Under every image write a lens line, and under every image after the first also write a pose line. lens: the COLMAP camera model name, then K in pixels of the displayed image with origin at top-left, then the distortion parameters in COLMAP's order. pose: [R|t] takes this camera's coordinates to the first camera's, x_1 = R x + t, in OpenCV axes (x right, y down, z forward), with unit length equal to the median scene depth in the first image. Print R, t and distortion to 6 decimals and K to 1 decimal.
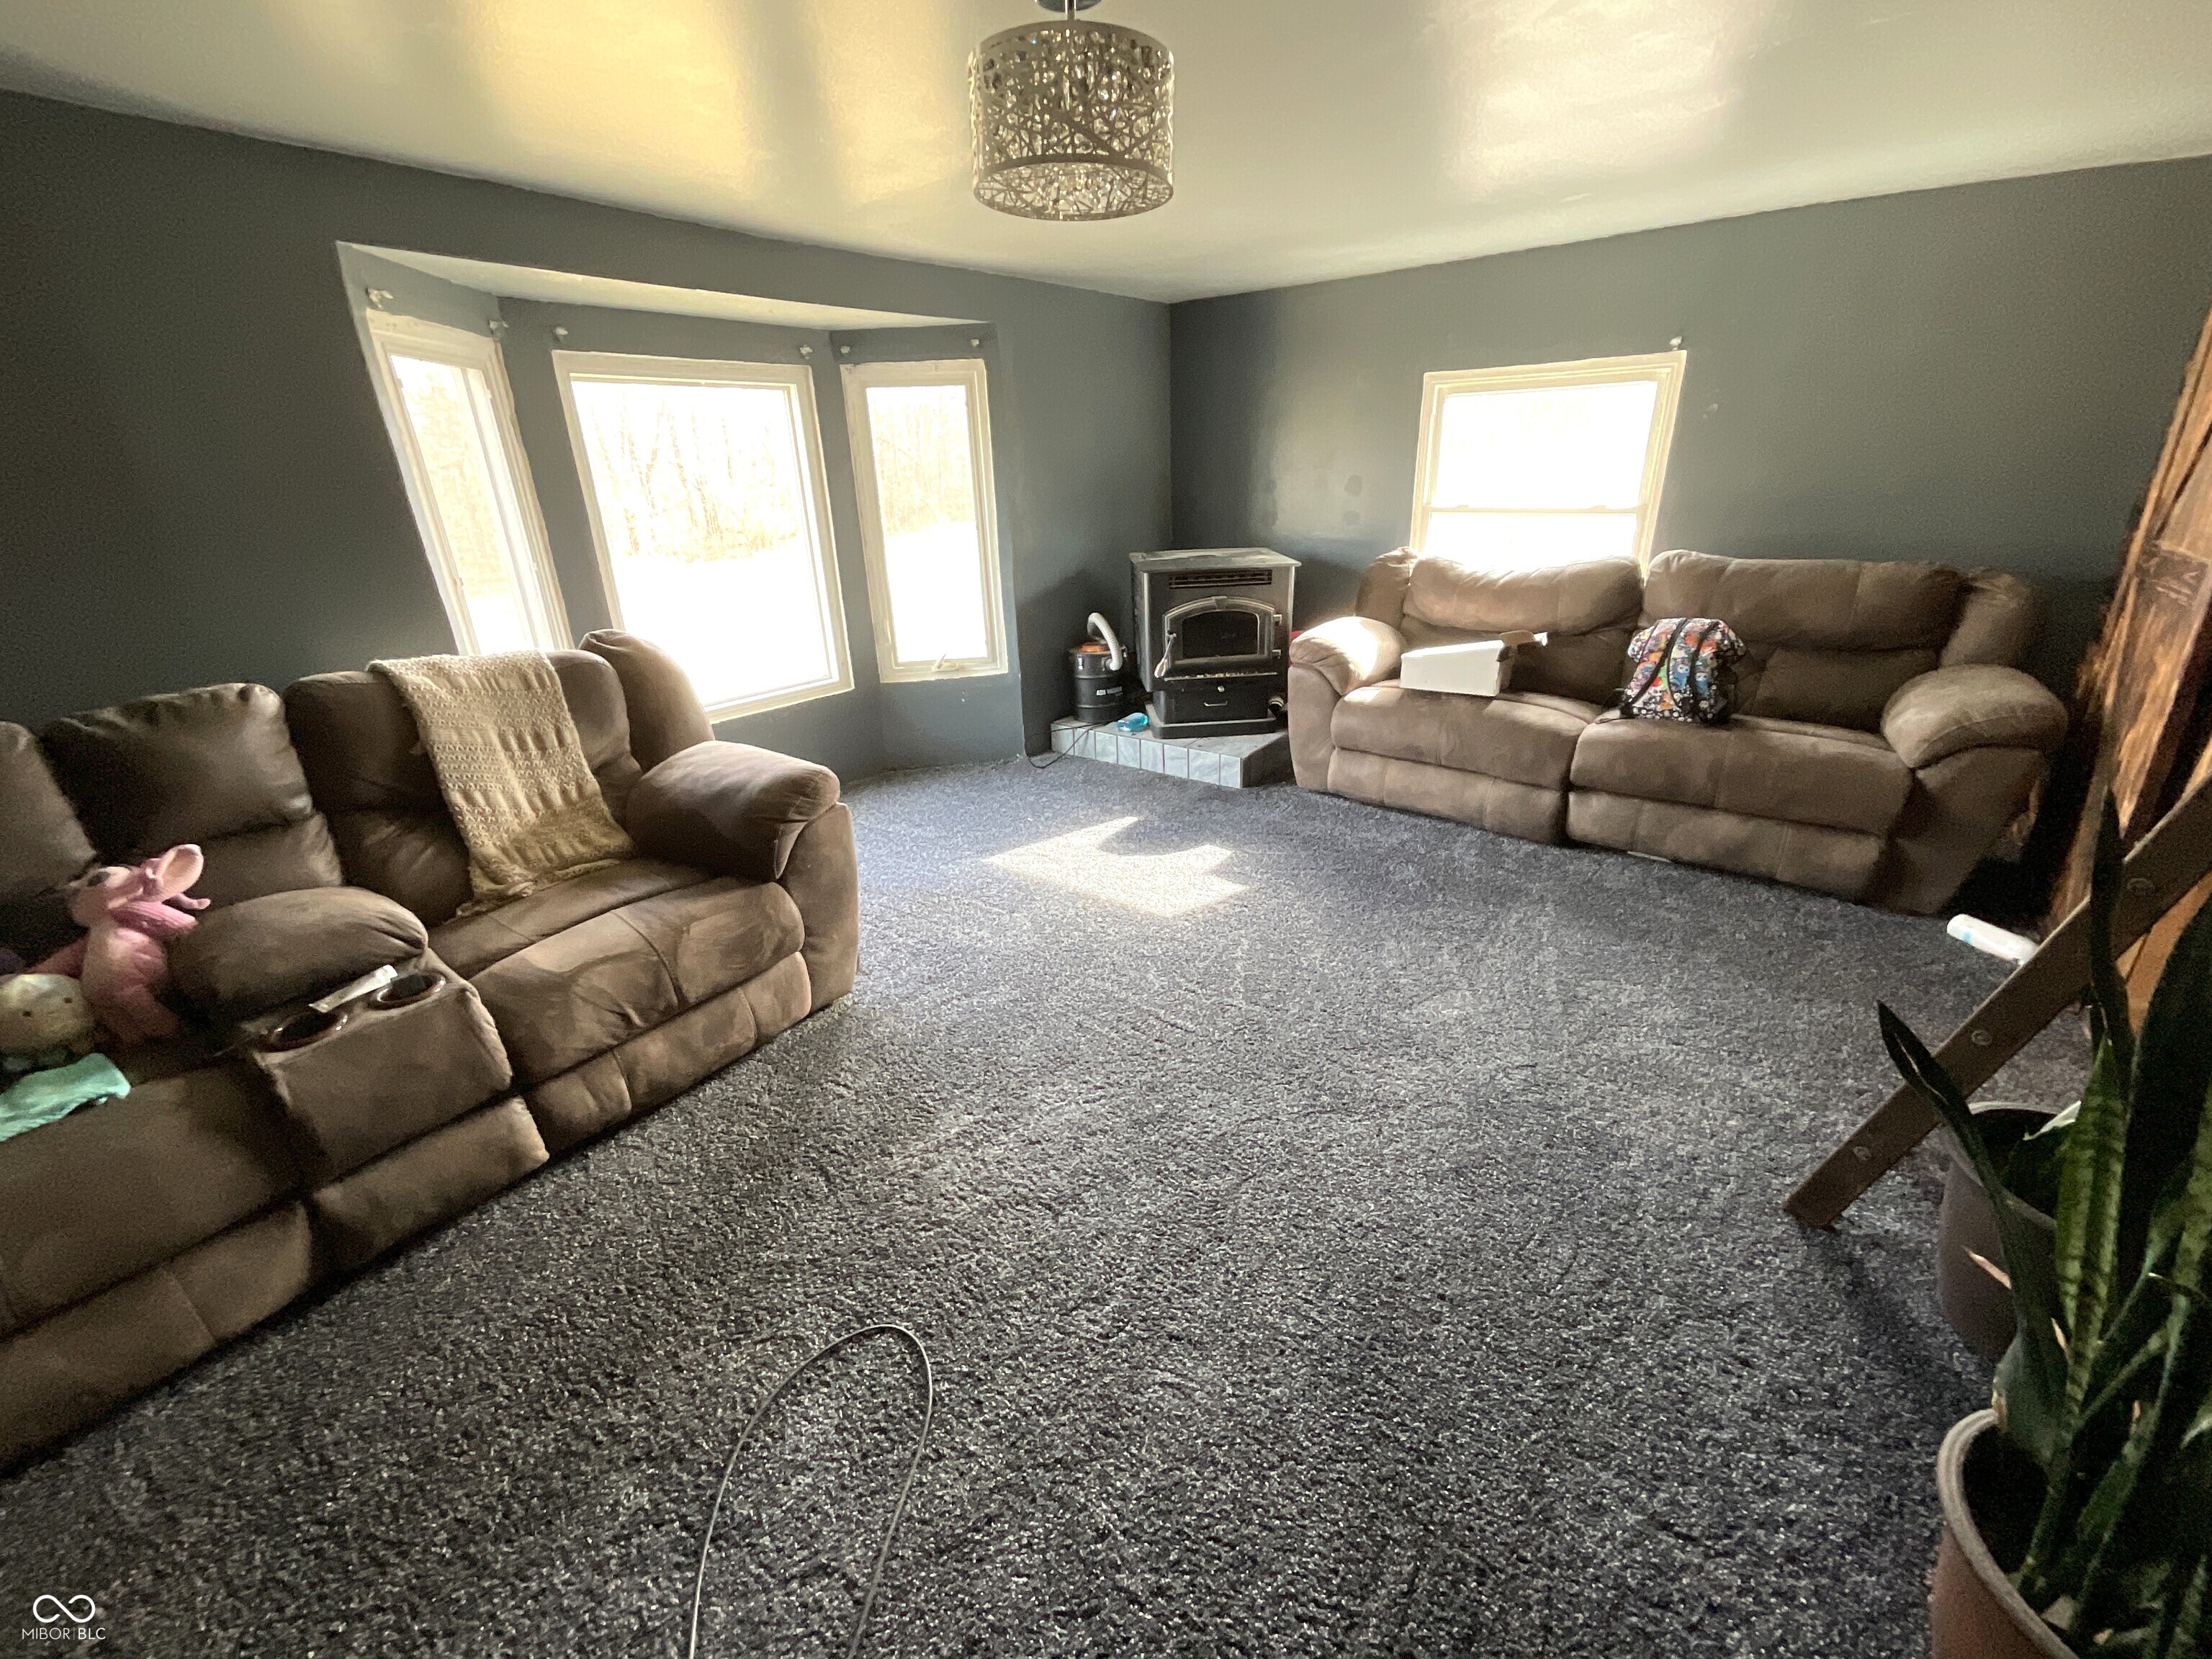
lens RADIAL K [[887.7, 0, 1117.5], [0, 887.7, 824.4], [0, 0, 1]] dist [-0.000075, 0.000211]
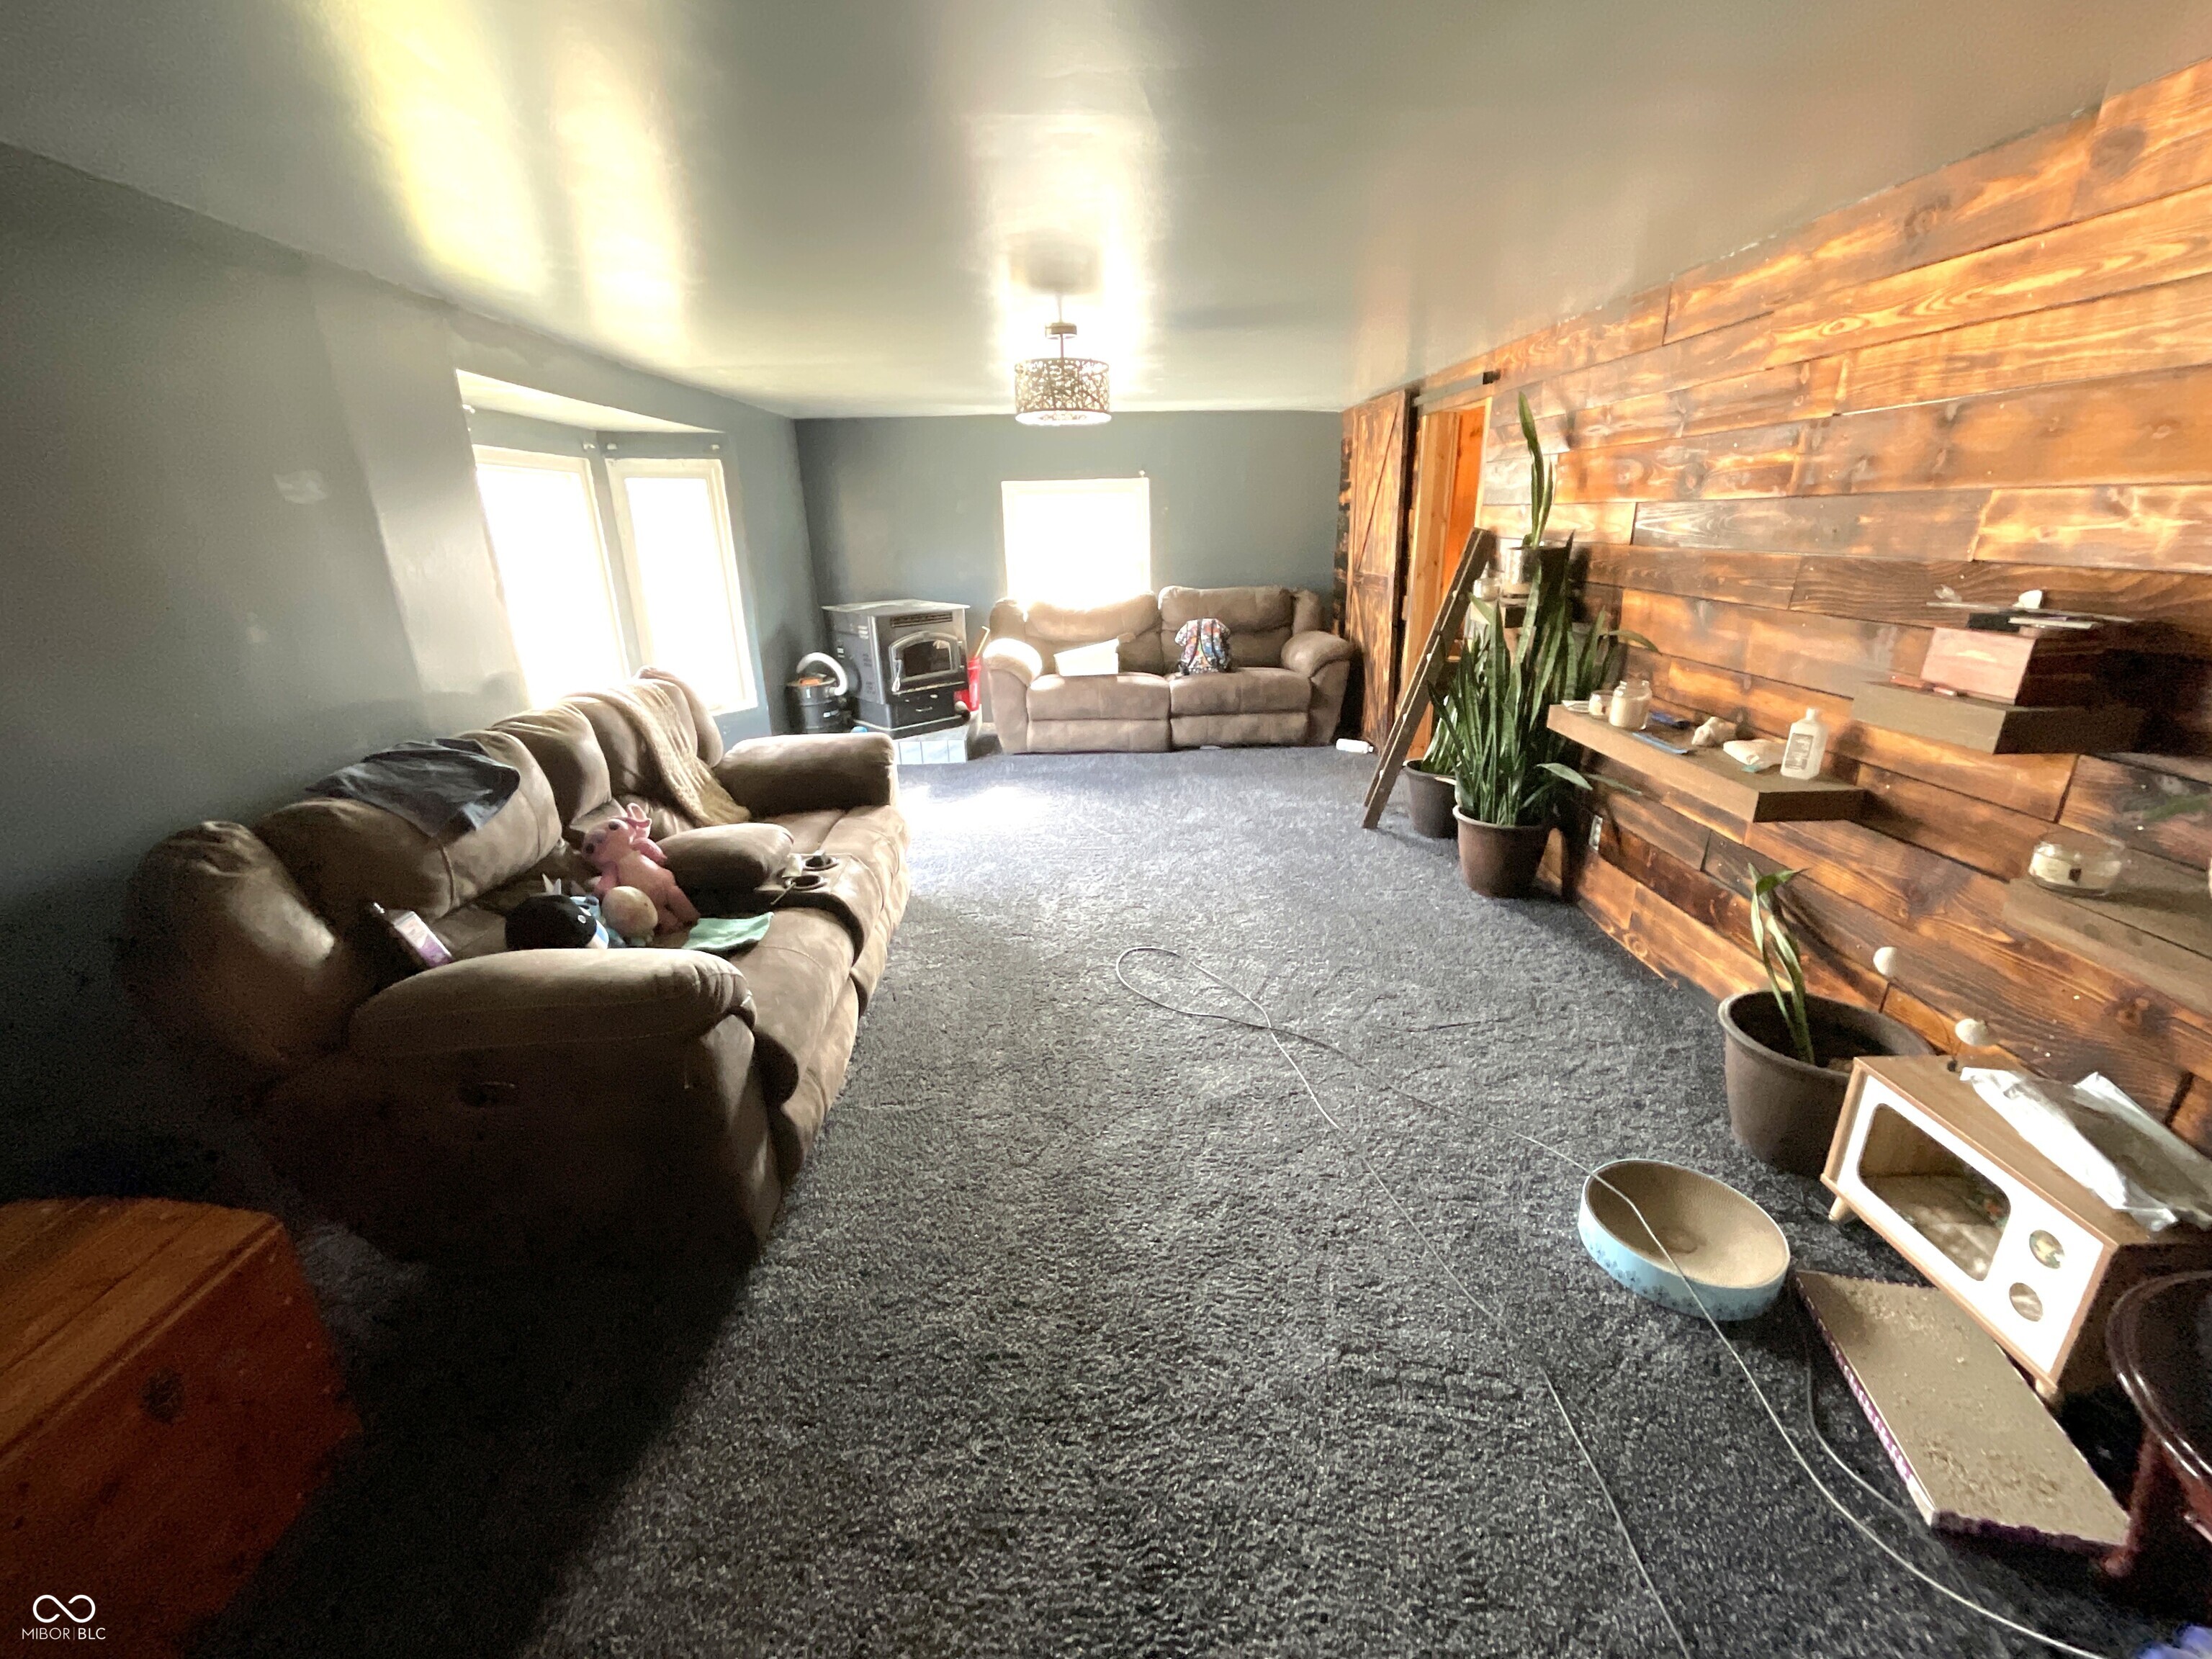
lens RADIAL K [[887.7, 0, 1096.2], [0, 887.7, 826.1], [0, 0, 1]] dist [-0.000075, 0.000211]
pose [[0.773311, -0.194808, 0.603357, -0.732297], [0.238198, 0.971181, 0.008274, 0.122447], [-0.587581, 0.137320, 0.797428, -0.306709]]
